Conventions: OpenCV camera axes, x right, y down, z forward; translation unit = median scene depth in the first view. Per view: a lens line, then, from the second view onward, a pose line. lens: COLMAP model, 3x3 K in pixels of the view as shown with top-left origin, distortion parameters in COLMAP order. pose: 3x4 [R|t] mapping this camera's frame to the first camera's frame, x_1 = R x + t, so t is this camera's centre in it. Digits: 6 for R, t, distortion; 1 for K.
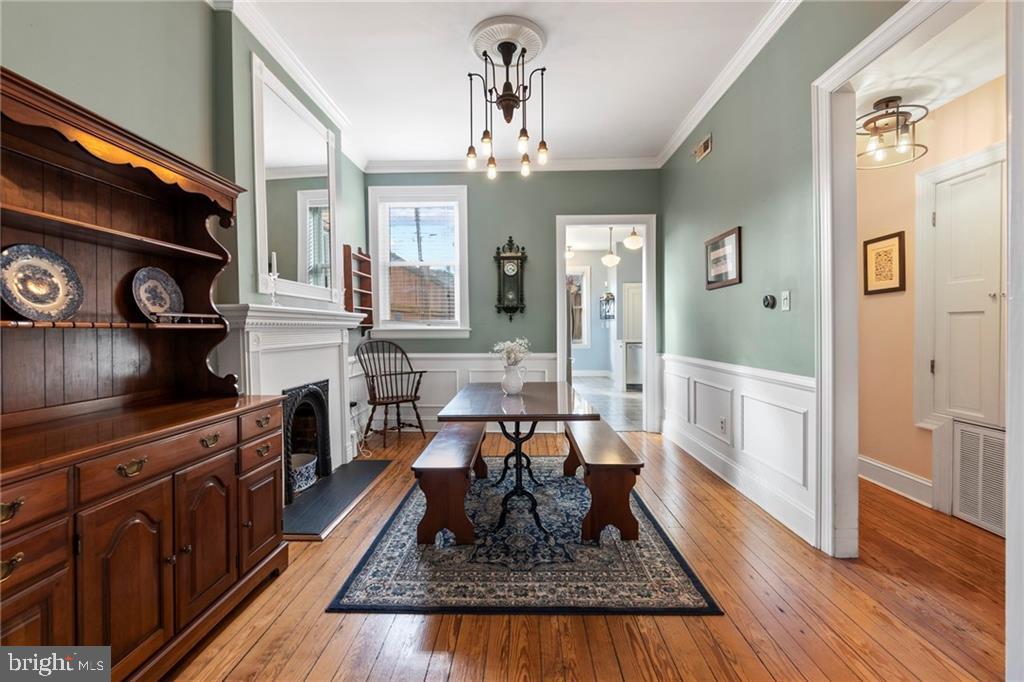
lens RADIAL K [[442.3, 0, 509.0], [0, 442.3, 332.6], [0, 0, 1]] dist [-0.001423, 0.000007]
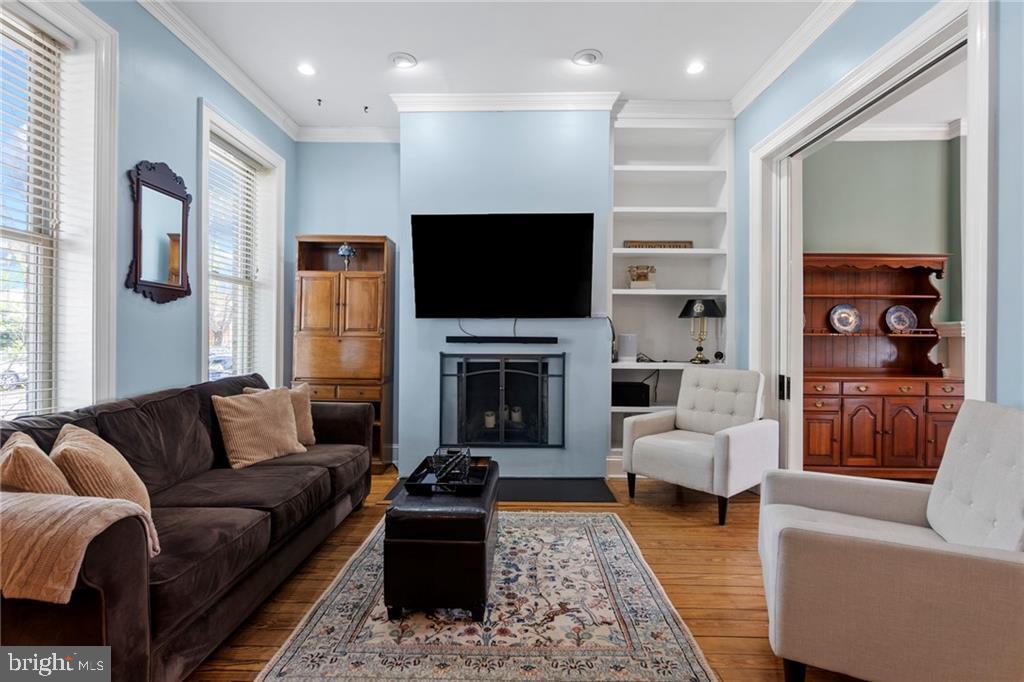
lens RADIAL K [[479.5, 0, 508.2], [0, 479.5, 341.8], [0, 0, 1]] dist [-0.007358, -0.000101]
pose [[0.009237, 0.010443, -0.999903, 0.905906], [-0.014018, 0.999849, 0.010313, 0.011192], [0.999859, 0.013922, 0.009382, -0.527622]]
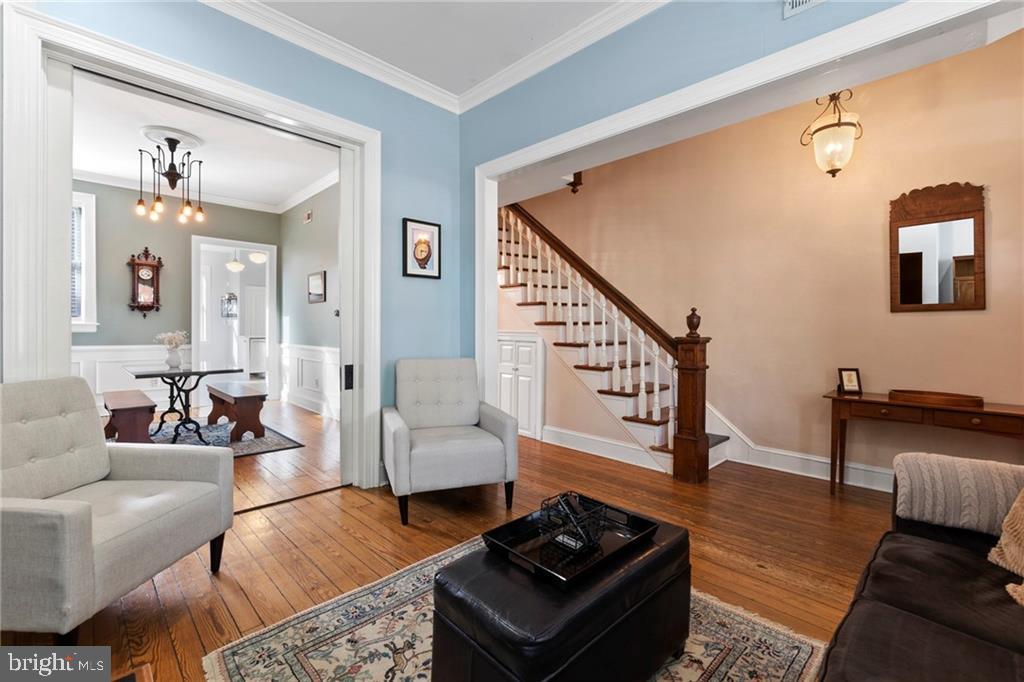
lens RADIAL K [[442.3, 0, 509.0], [0, 442.3, 332.6], [0, 0, 1]] dist [-0.001423, 0.000007]
pose [[0.694802, 0.005085, 0.719183, -0.290917], [-0.007190, 0.999974, -0.000124, 0.011392], [-0.719165, -0.005085, 0.694821, -0.901482]]
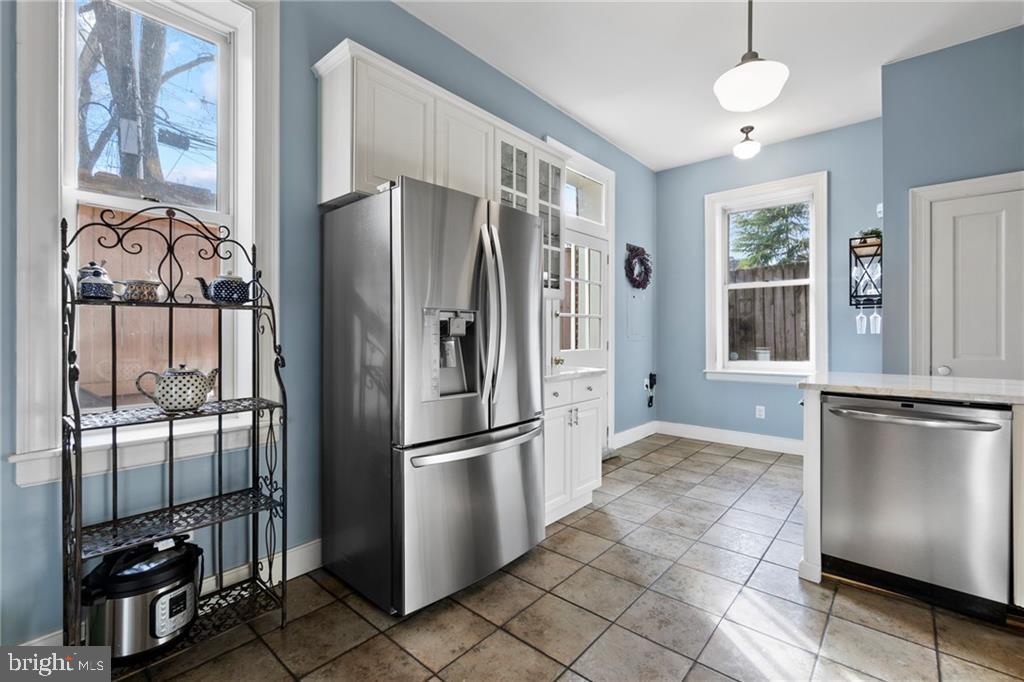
lens RADIAL K [[453.1, 0, 509.7], [0, 453.1, 333.0], [0, 0, 1]] dist [0.000268, 0.000261]
pose [[0.770096, 0.005112, -0.637907, 0.807113], [-0.007845, 0.999968, -0.001457, -0.026102], [0.637879, 0.006127, 0.770112, 1.901431]]
